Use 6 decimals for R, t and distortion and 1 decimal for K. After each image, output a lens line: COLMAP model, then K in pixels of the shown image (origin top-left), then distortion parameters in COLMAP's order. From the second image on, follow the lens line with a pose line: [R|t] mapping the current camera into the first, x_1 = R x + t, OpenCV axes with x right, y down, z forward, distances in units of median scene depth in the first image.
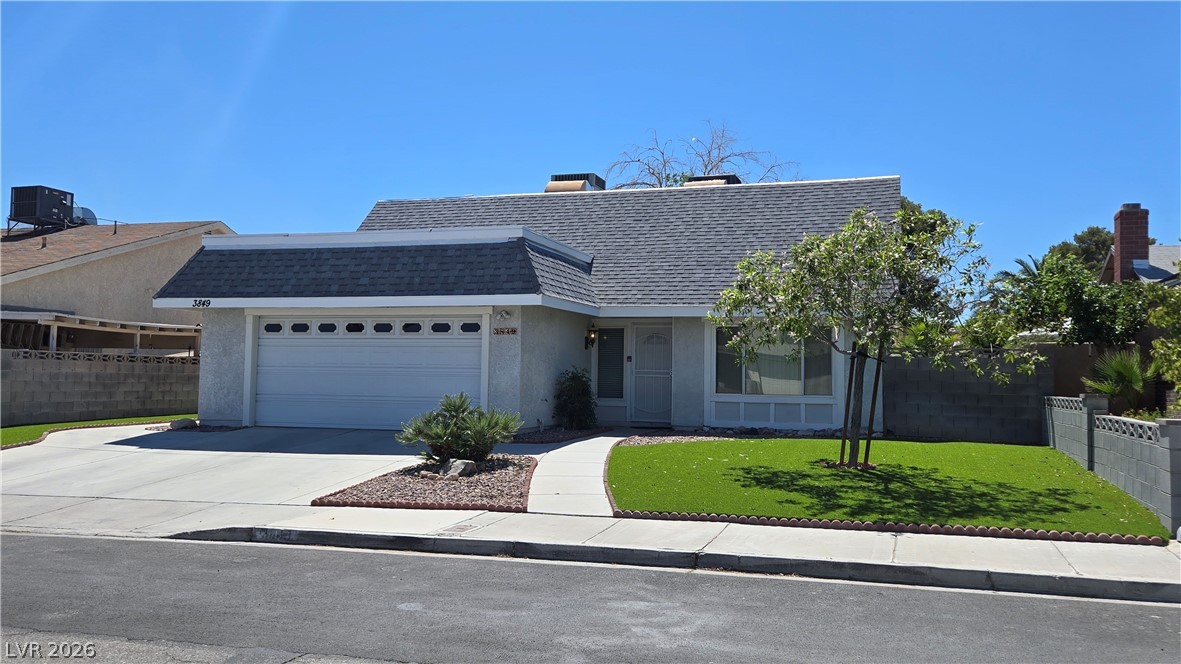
lens RADIAL K [[1004.2, 0, 589.3], [0, 1004.2, 332.3], [0, 0, 1]] dist [0.043716, -0.006162]
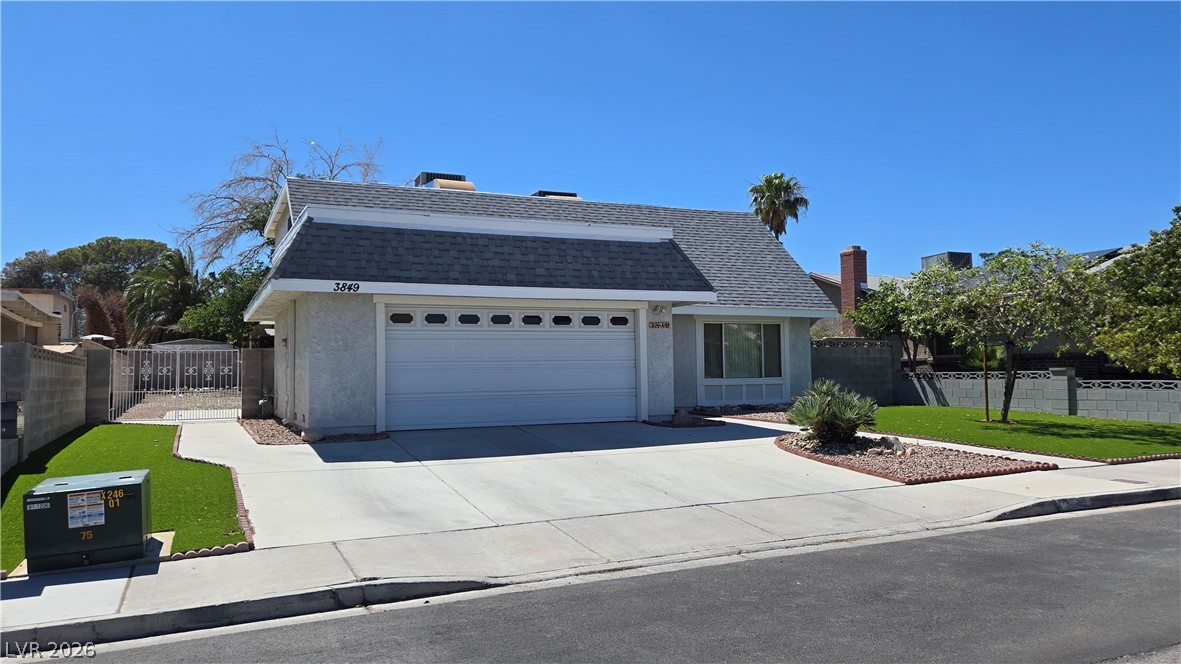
lens RADIAL K [[868.5, 0, 599.1], [0, 868.5, 322.7], [0, 0, 1]] dist [0.048853, -0.000382]
pose [[0.742065, 0.013002, 0.670202, -0.710835], [-0.006070, 0.999901, -0.012678, 0.008348], [-0.670301, 0.005339, 0.742070, 0.327523]]
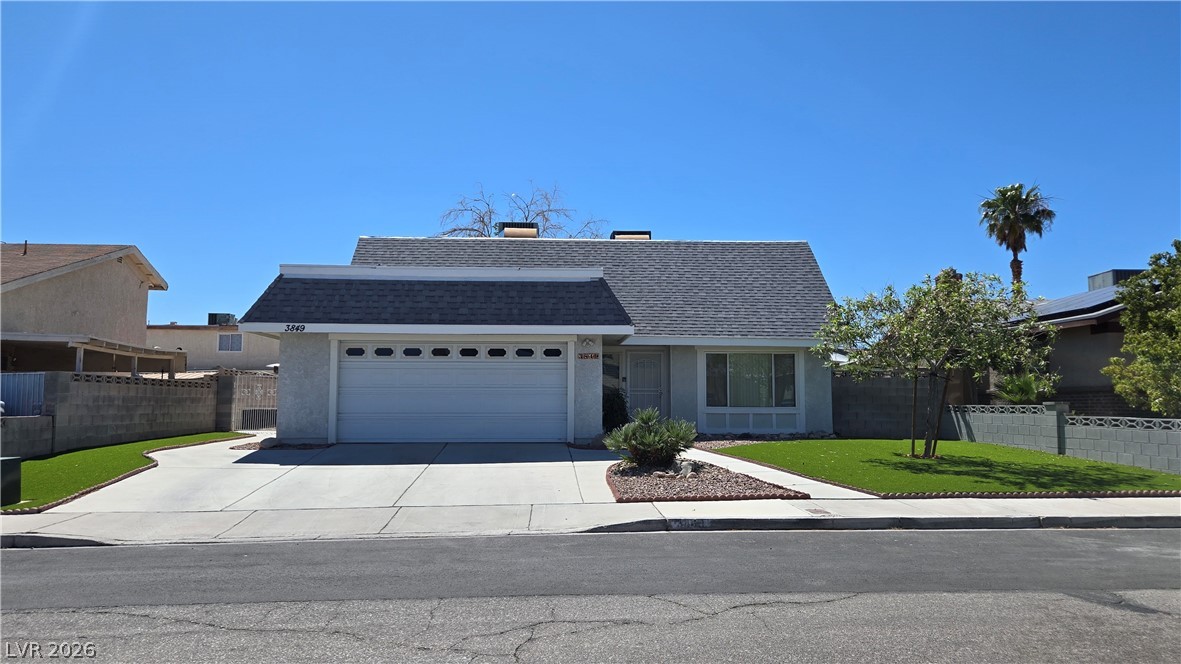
lens RADIAL K [[868.5, 0, 591.9], [0, 868.5, 335.3], [0, 0, 1]] dist [0.048853, -0.000382]
pose [[0.937728, 0.014308, 0.347075, -0.409687], [-0.004971, 0.999602, -0.027777, 0.002732], [-0.347334, 0.024322, 0.937426, 0.031679]]
